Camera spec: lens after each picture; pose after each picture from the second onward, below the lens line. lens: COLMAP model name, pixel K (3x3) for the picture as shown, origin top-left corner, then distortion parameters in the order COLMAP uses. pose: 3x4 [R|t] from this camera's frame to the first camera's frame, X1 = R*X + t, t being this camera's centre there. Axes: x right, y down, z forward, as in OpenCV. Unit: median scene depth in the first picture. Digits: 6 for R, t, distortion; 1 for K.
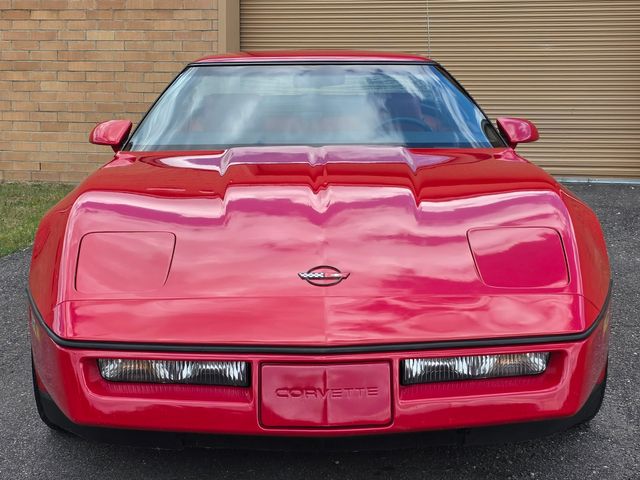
lens RADIAL K [[1414.5, 0, 322.9], [0, 1414.5, 239.2], [0, 0, 1]] dist [0.230255, 0.000000]
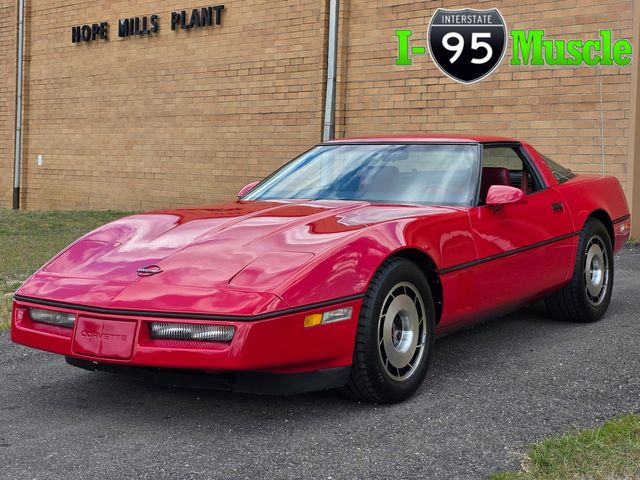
lens RADIAL K [[1414.5, 0, 308.1], [0, 1414.5, 238.2], [0, 0, 1]] dist [0.230255, 0.000000]
pose [[0.769816, 0.048971, -0.636384, 1.203185], [-0.089514, 0.995482, -0.031678, 0.024676], [0.631958, 0.081352, 0.770721, -0.133796]]
